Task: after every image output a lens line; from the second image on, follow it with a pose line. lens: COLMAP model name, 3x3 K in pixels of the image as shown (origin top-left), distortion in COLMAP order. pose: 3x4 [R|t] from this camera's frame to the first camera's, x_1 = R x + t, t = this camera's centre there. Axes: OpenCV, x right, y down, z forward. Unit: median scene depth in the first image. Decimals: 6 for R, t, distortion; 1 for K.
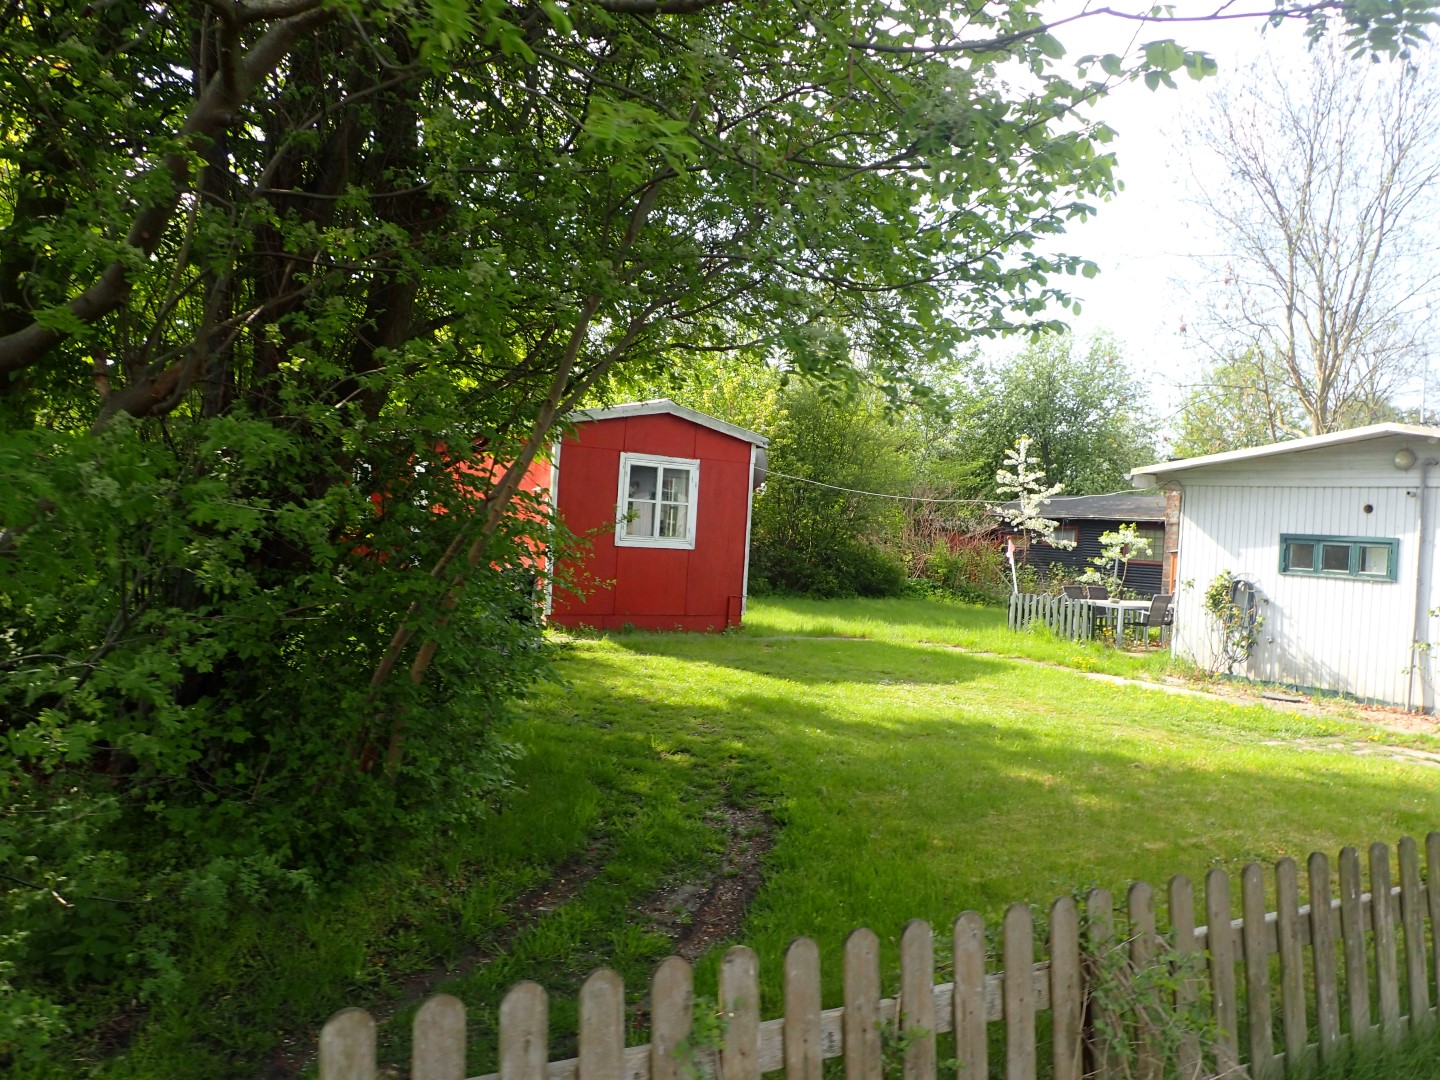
lens RADIAL K [[1062.2, 0, 719.4], [0, 1062.2, 536.9], [0, 0, 1]] dist [0.003958, 0.003135]
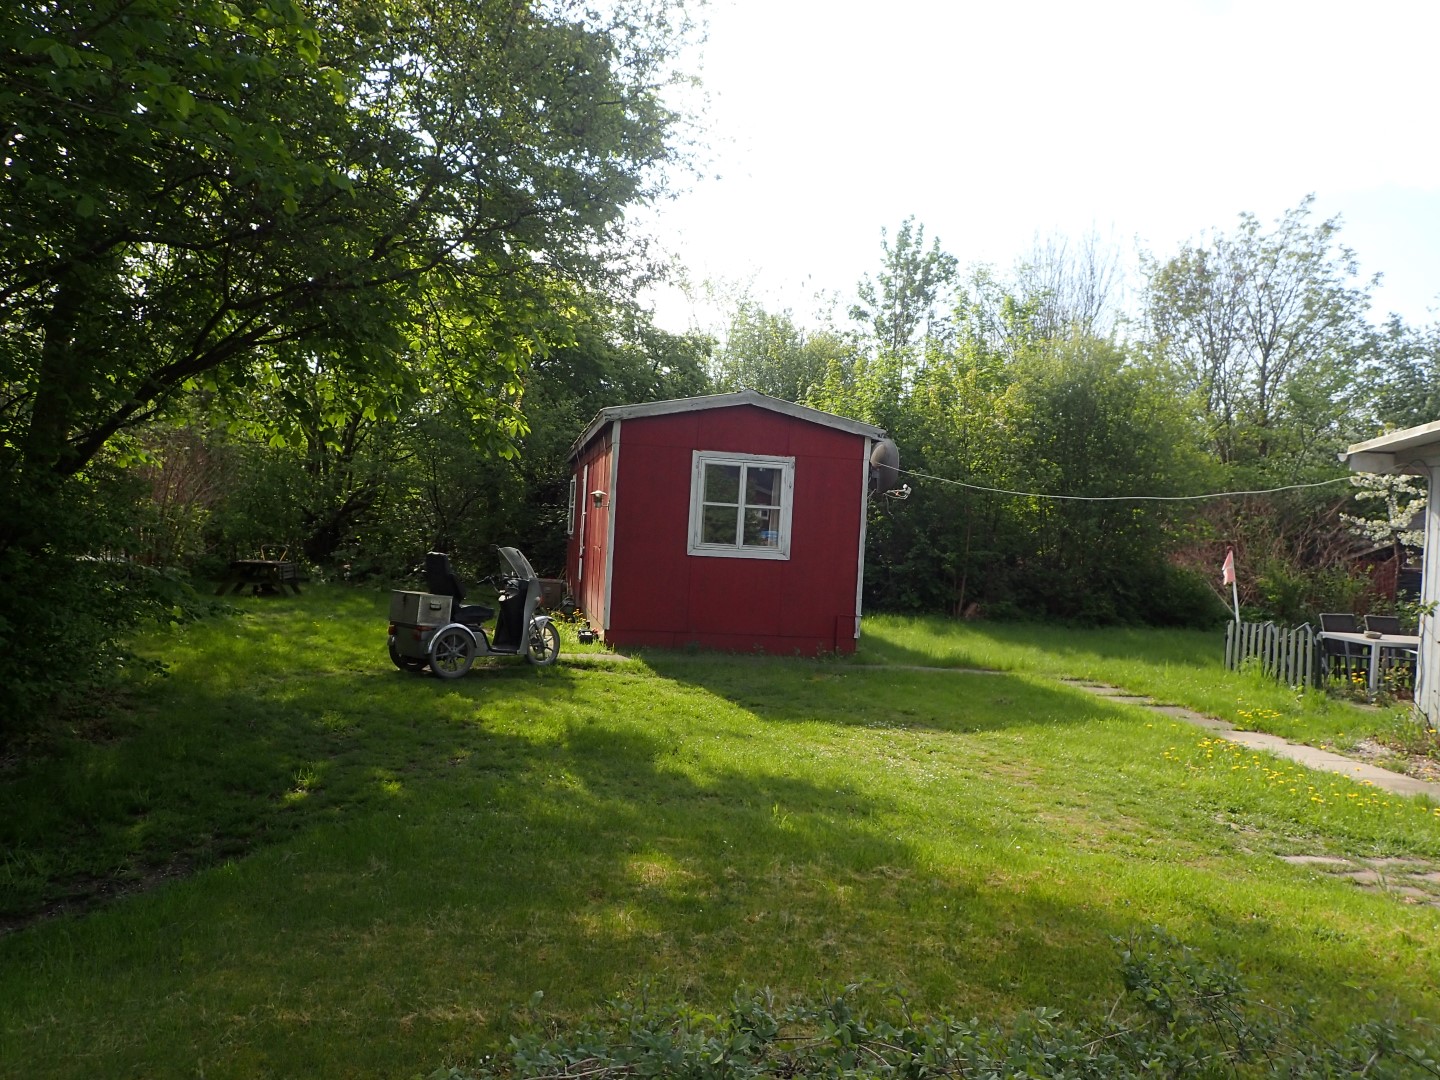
lens RADIAL K [[1062.2, 0, 720.1], [0, 1062.2, 543.5], [0, 0, 1]] dist [0.003958, 0.003135]
pose [[0.914905, -0.004319, -0.403646, 0.278852], [-0.003857, 0.999804, -0.019440, 0.015658], [0.403651, 0.019343, 0.914709, 0.177906]]
